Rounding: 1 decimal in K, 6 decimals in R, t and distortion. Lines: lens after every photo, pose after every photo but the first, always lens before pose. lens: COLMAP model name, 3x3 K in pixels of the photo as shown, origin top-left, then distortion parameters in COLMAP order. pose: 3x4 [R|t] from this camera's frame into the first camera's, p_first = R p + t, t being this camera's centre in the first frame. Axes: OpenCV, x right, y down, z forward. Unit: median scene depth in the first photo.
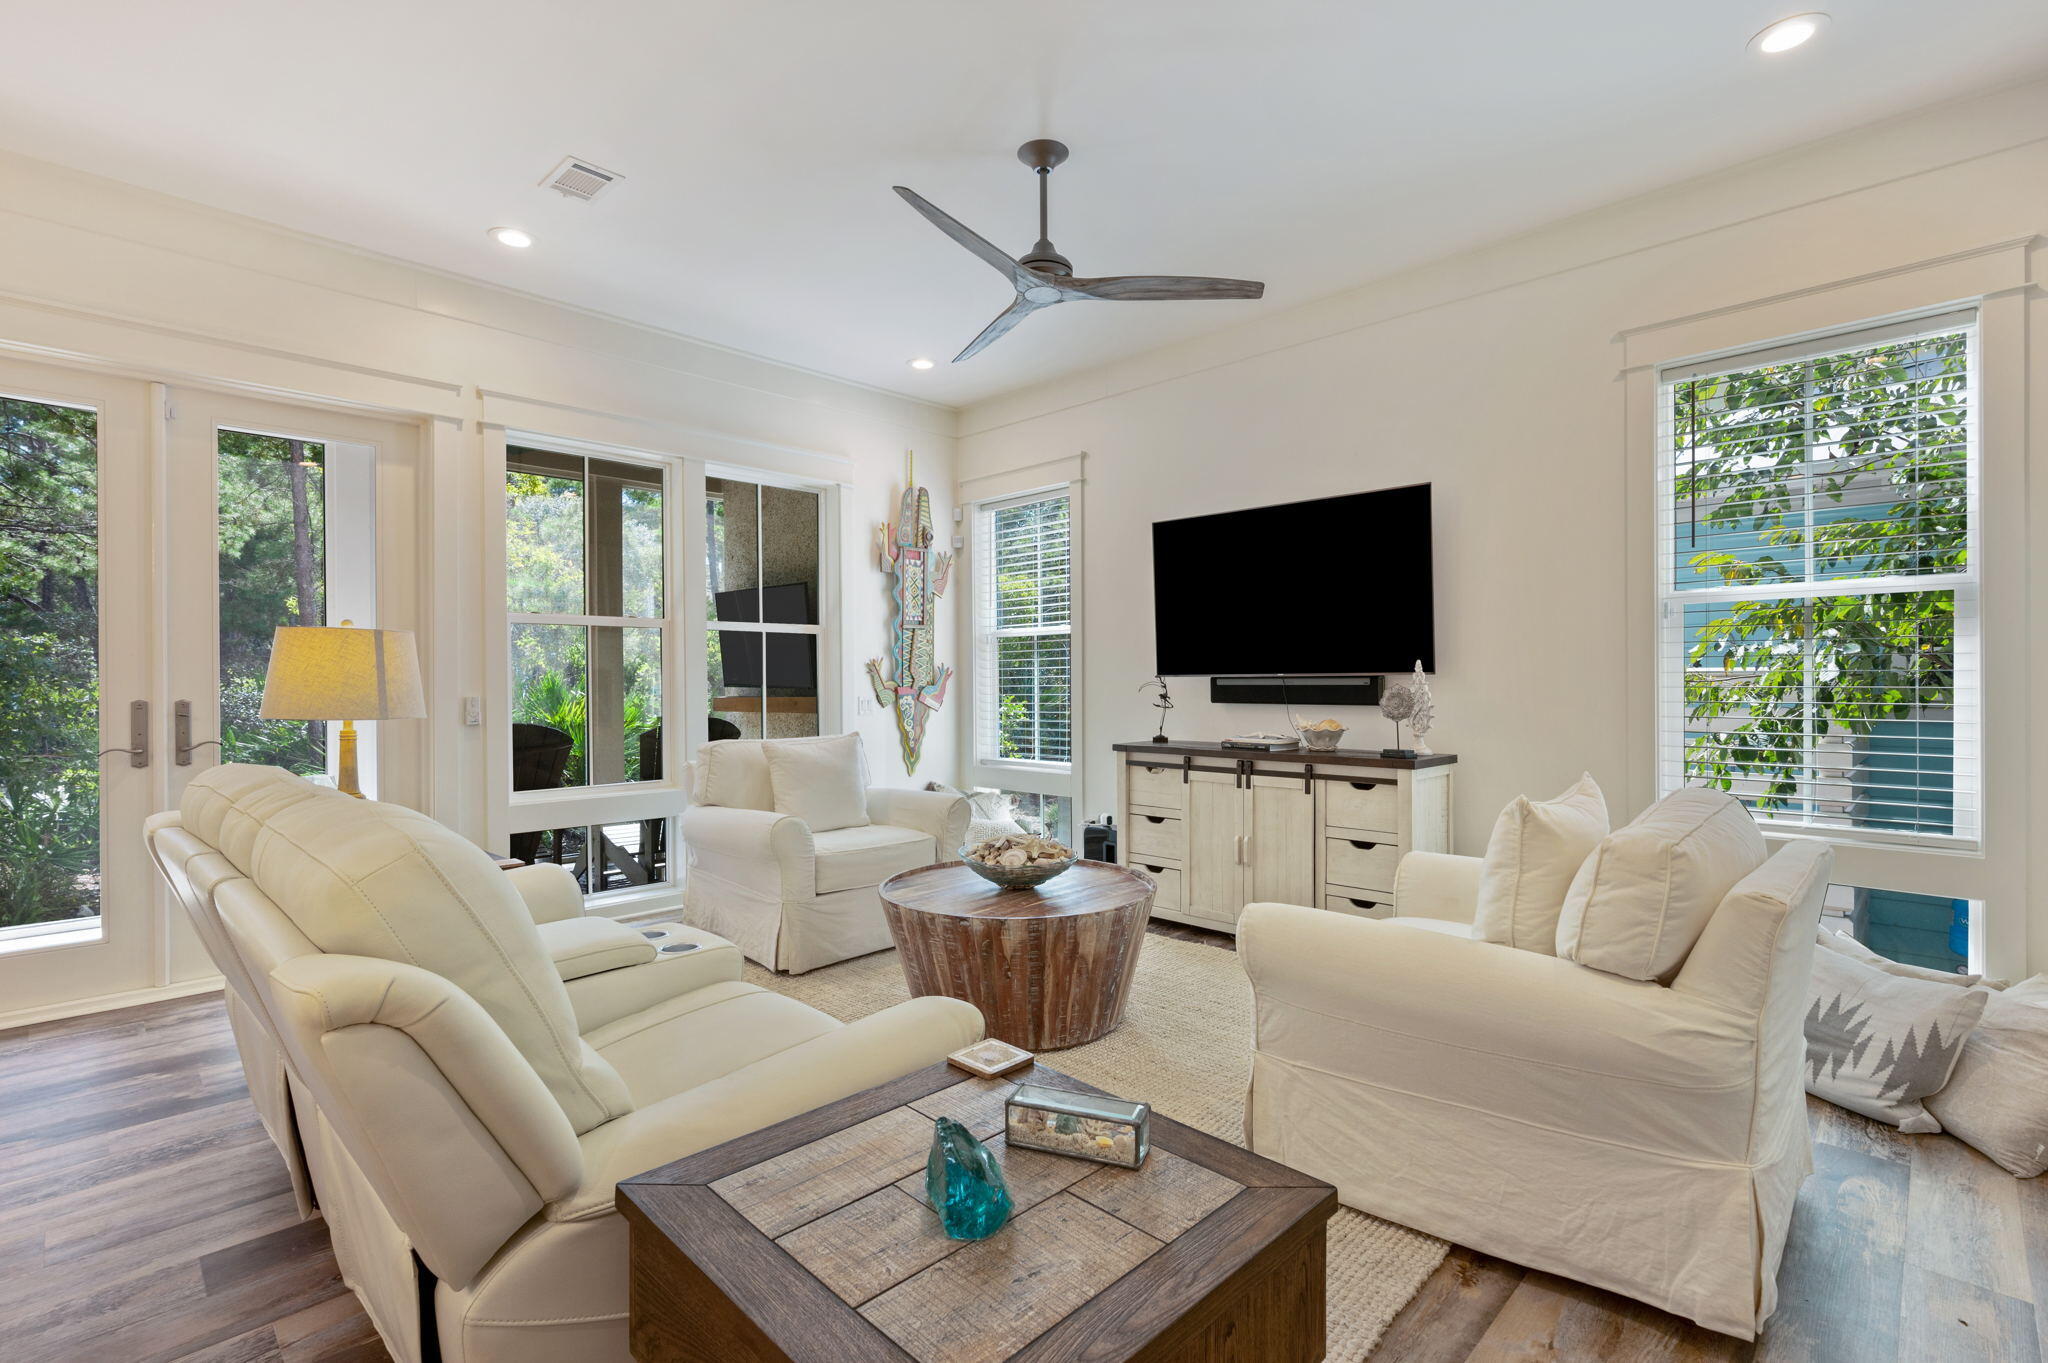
lens RADIAL K [[938.9, 0, 1019.9], [0, 938.9, 688.5], [0, 0, 1]] dist [0.001311, 0.000646]
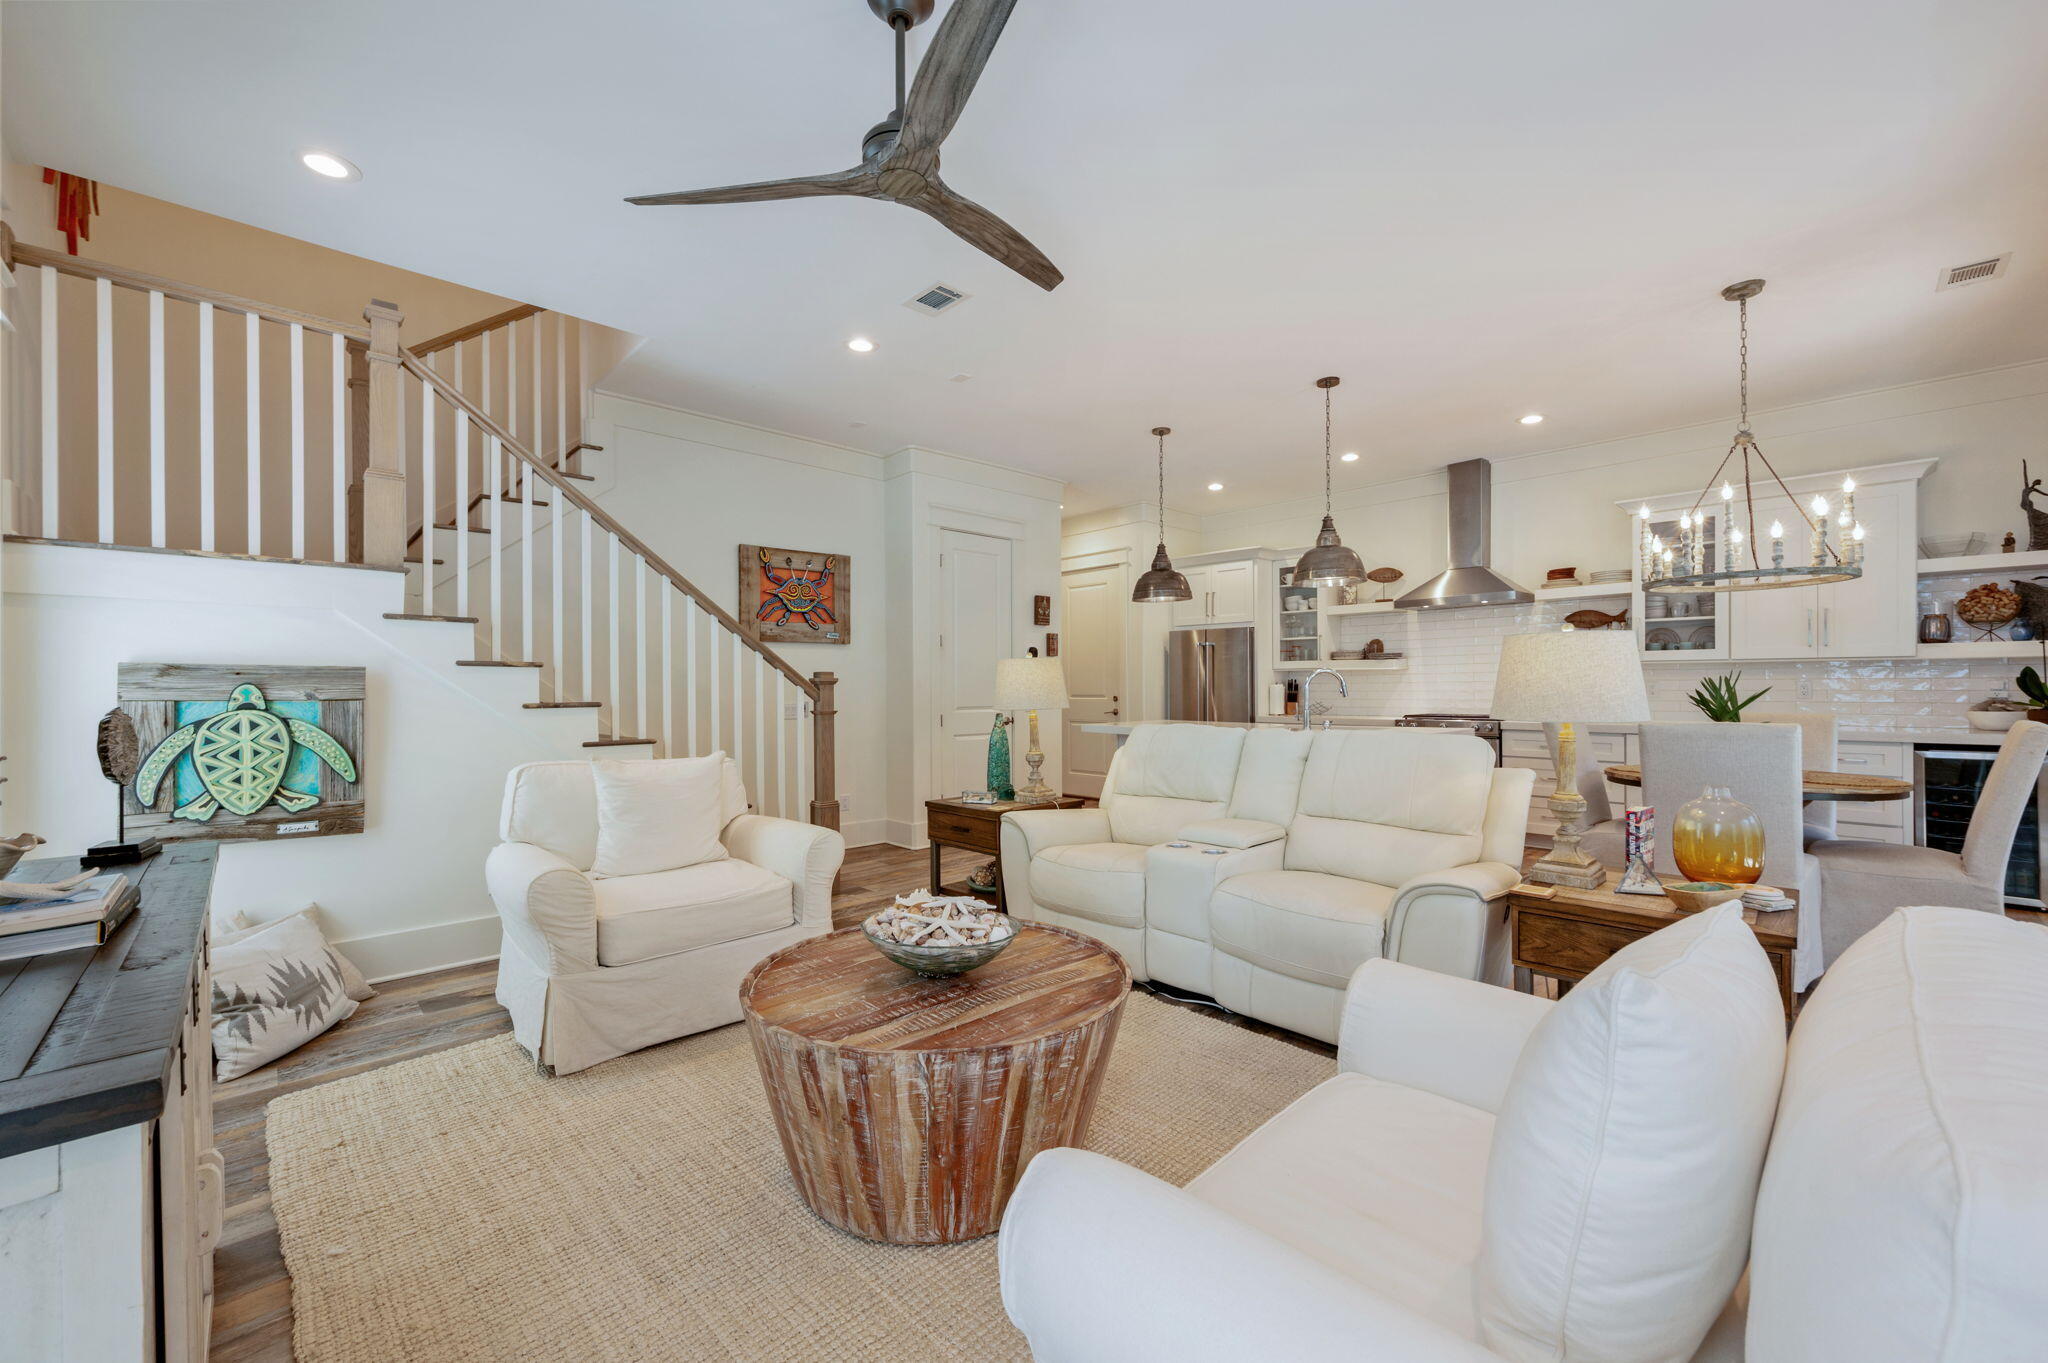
lens RADIAL K [[807.8, 0, 1032.0], [0, 807.8, 681.5], [0, 0, 1]] dist [0.002930, 0.000087]
pose [[-0.999747, 0.011706, 0.019207, -0.078068], [0.011757, 0.999928, 0.002531, -0.014550], [-0.019176, 0.002756, -0.999812, 1.492500]]
